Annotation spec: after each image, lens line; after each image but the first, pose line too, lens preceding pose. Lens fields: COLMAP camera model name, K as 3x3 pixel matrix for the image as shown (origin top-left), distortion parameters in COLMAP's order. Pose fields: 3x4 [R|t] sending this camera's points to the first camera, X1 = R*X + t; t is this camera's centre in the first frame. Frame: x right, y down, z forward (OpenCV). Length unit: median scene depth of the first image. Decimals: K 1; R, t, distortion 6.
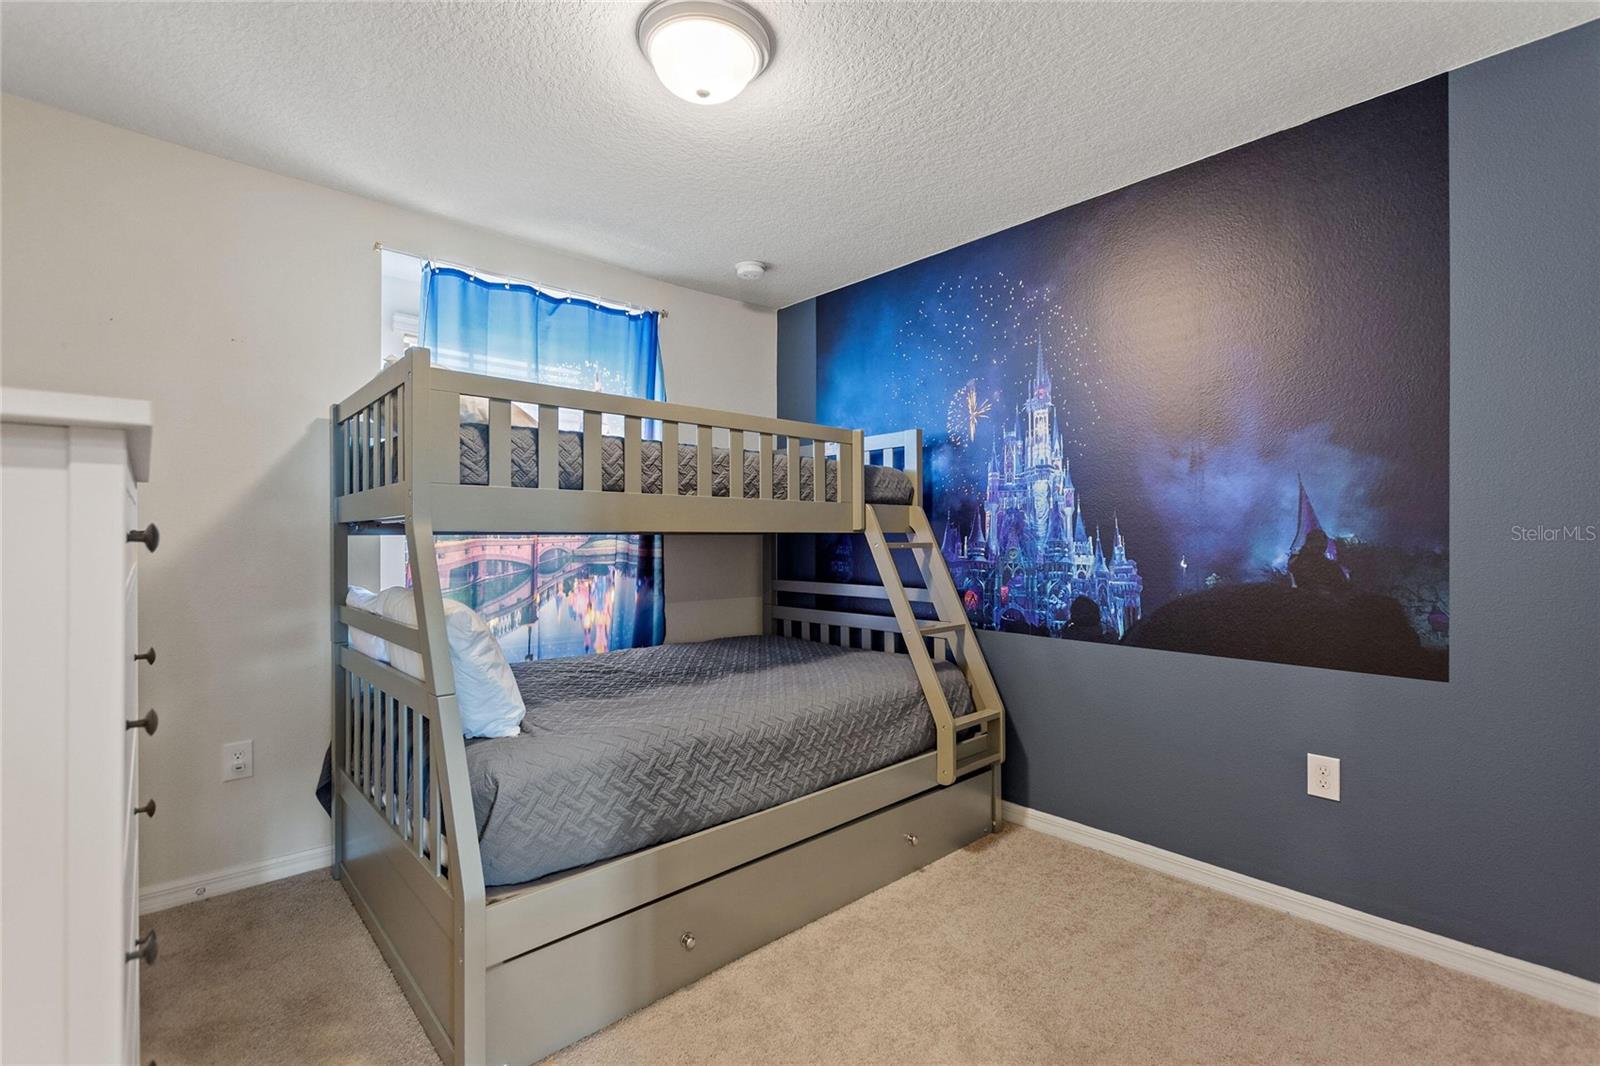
lens RADIAL K [[709.7, 0, 803.6], [0, 709.7, 536.7], [0, 0, 1]] dist [0.008162, -0.001475]
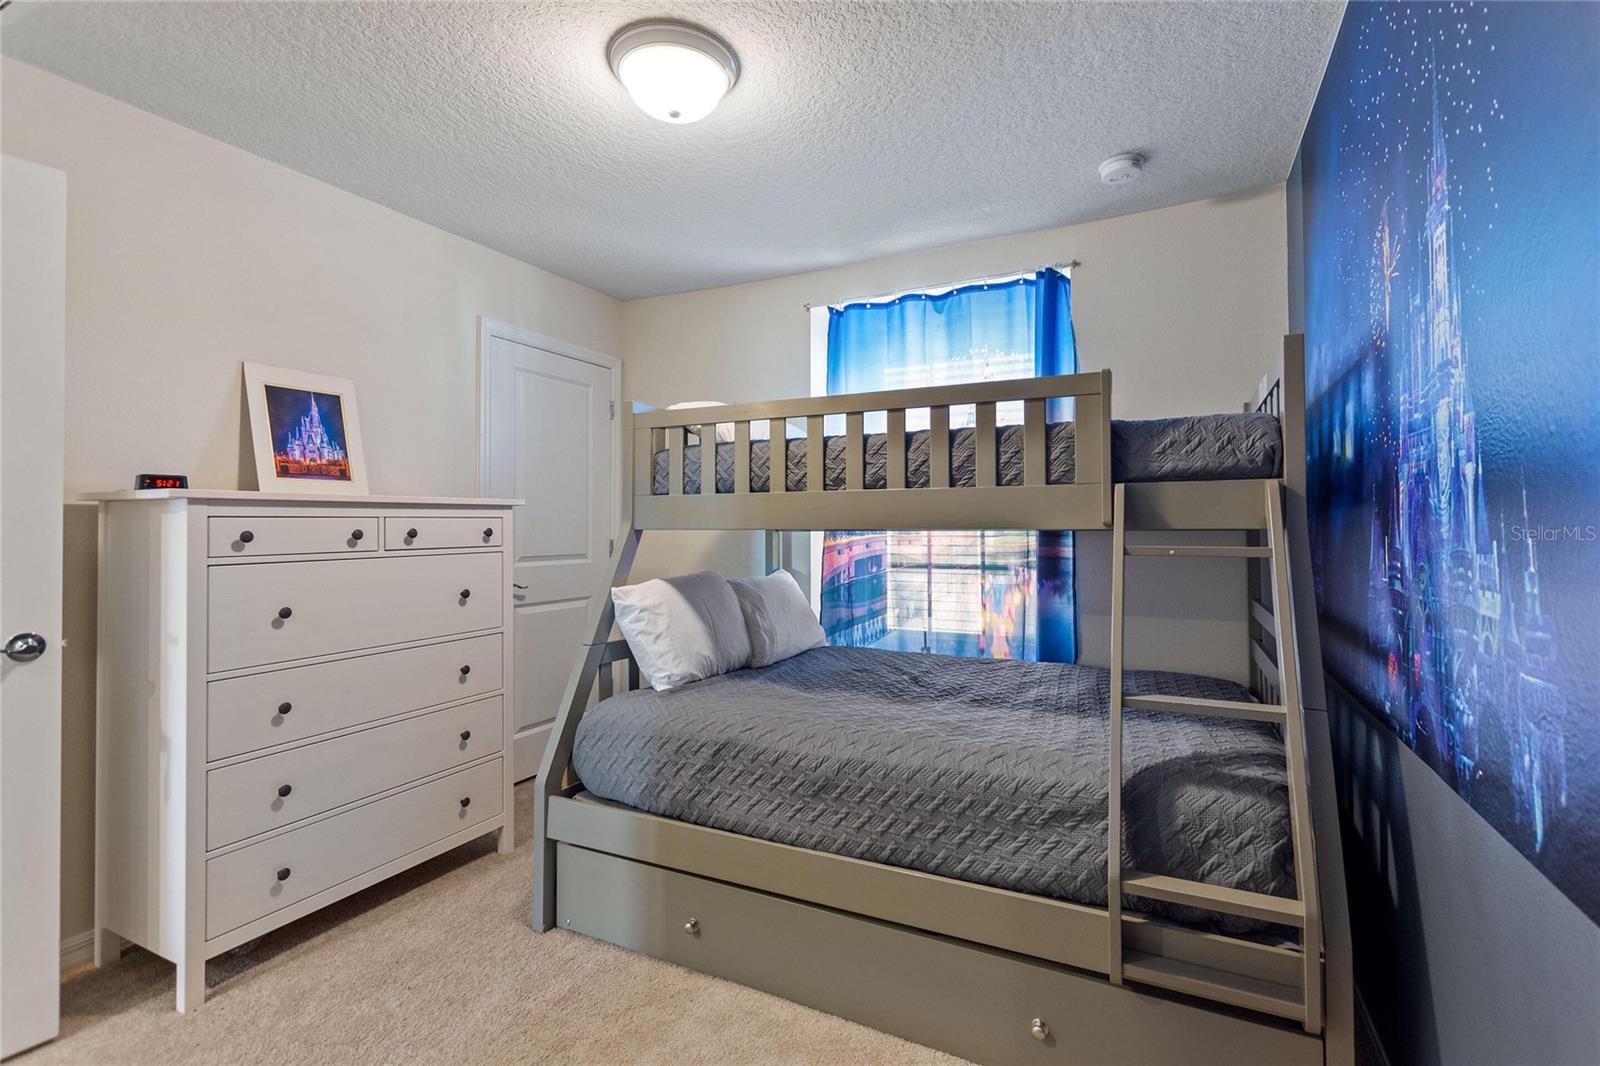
lens RADIAL K [[709.7, 0, 807.8], [0, 709.7, 524.6], [0, 0, 1]] dist [0.008162, -0.001475]
pose [[0.372236, -0.006414, -0.928116, 0.568594], [0.000872, 0.999978, -0.006561, -0.005978], [0.928138, 0.001633, 0.372233, 0.505487]]
